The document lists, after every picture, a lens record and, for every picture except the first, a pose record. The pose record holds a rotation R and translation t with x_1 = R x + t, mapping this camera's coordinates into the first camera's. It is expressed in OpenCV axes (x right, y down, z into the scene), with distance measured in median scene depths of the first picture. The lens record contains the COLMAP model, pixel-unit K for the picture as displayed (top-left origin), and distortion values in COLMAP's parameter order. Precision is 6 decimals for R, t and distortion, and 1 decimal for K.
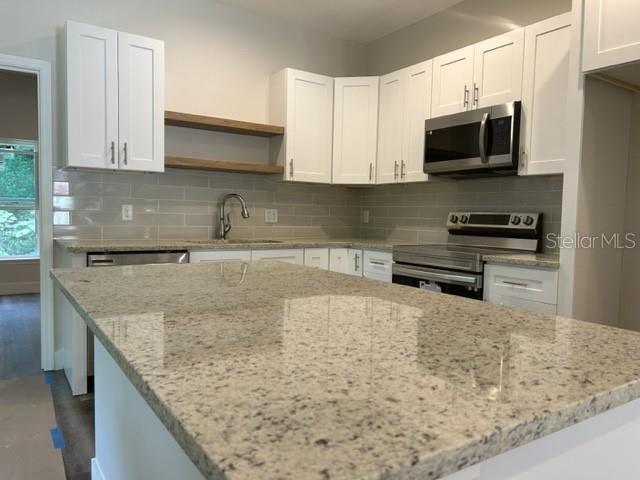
lens RADIAL K [[481.0, 0, 319.4], [0, 481.0, 244.7], [0, 0, 1]] dist [0.005479, -0.004020]
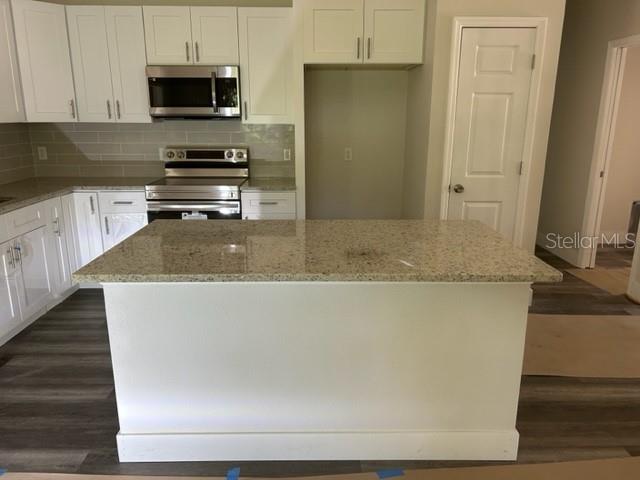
lens RADIAL K [[481.0, 0, 321.2], [0, 481.0, 237.9], [0, 0, 1]] dist [0.005479, -0.004020]
pose [[0.545531, -0.219687, 0.808785, -0.575741], [0.060612, 0.972848, 0.223367, -0.108648], [-0.835896, -0.072831, 0.544034, 0.052315]]
